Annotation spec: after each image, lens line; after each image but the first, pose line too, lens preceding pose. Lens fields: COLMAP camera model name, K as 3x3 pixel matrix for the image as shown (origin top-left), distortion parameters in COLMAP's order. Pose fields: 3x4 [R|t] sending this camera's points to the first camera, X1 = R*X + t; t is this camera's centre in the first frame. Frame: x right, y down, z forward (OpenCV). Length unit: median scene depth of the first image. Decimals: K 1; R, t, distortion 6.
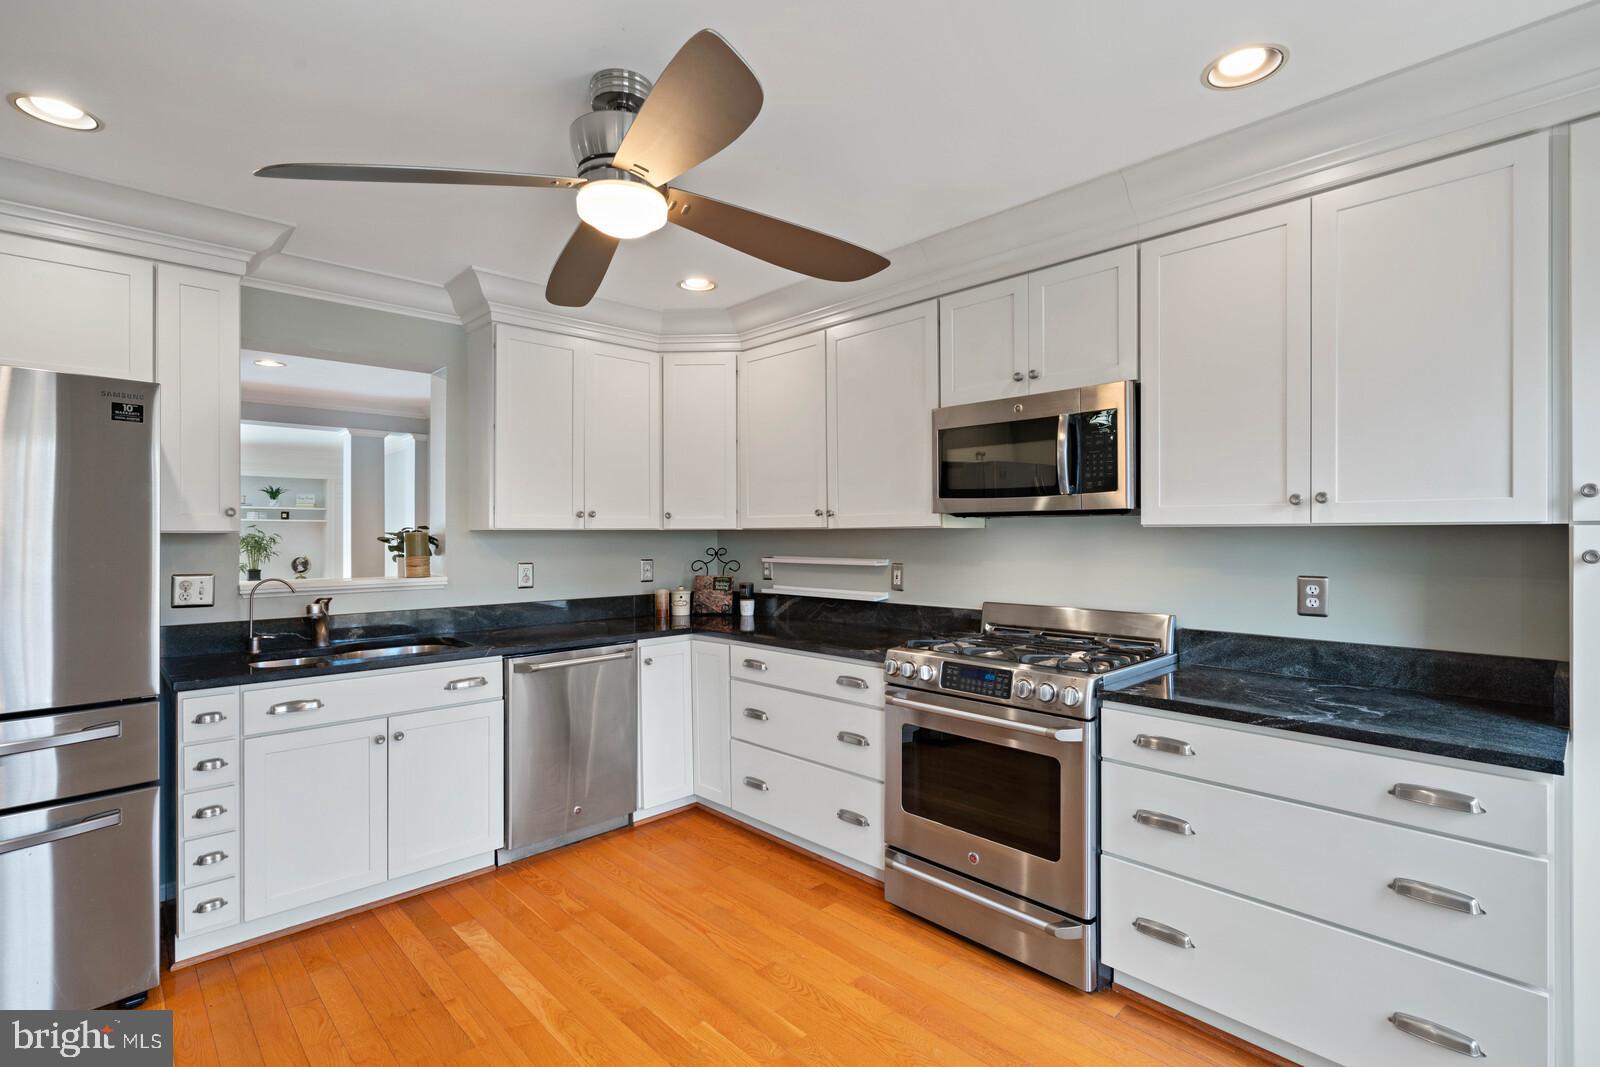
lens RADIAL K [[761.7, 0, 793.3], [0, 761.7, 526.5], [0, 0, 1]] dist [0.001790, 0.000835]
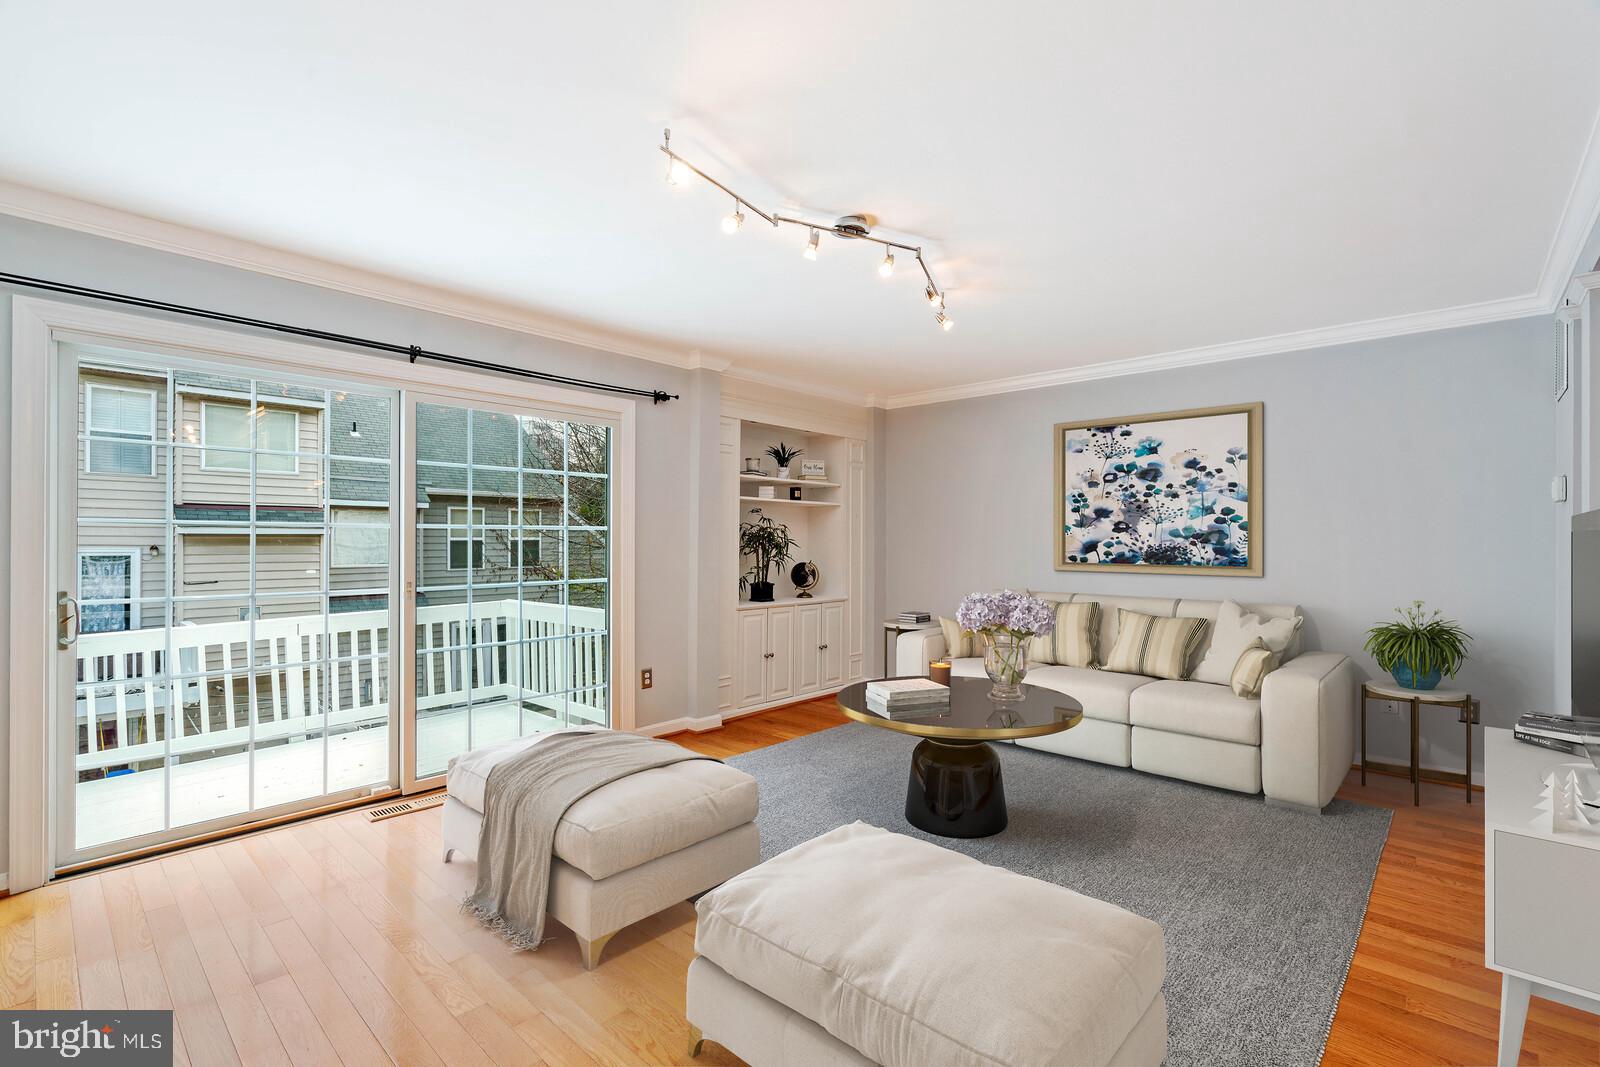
lens RADIAL K [[717.6, 0, 796.9], [0, 717.6, 533.8], [0, 0, 1]] dist [-0.000687, 0.000085]
pose [[0.997346, 0.007965, 0.072366, -2.043663], [-0.008436, 0.999945, 0.006205, 0.040264], [-0.072312, -0.006799, 0.997359, 1.237787]]
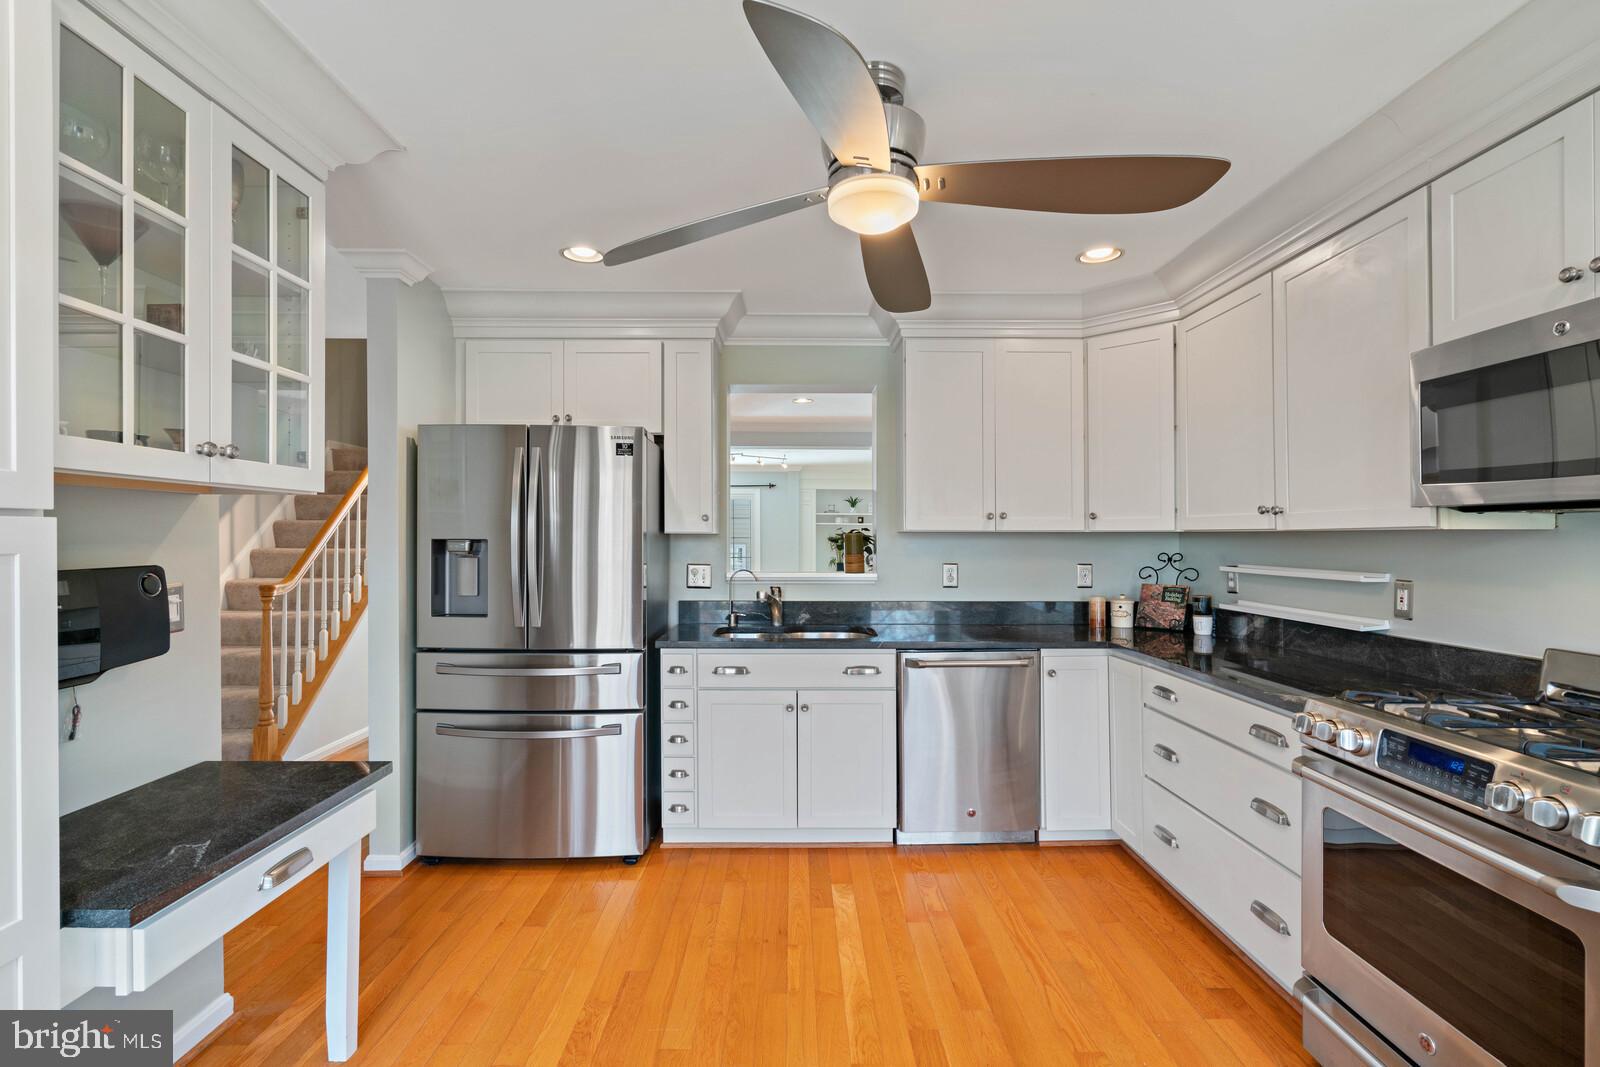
lens RADIAL K [[732.5, 0, 795.7], [0, 732.5, 531.5], [0, 0, 1]] dist [0.000474, 0.000972]
pose [[0.732709, 0.000500, -0.680541, 0.205200], [0.001789, 0.999995, 0.002661, 0.001198], [0.680539, -0.003167, 0.732705, 0.142554]]
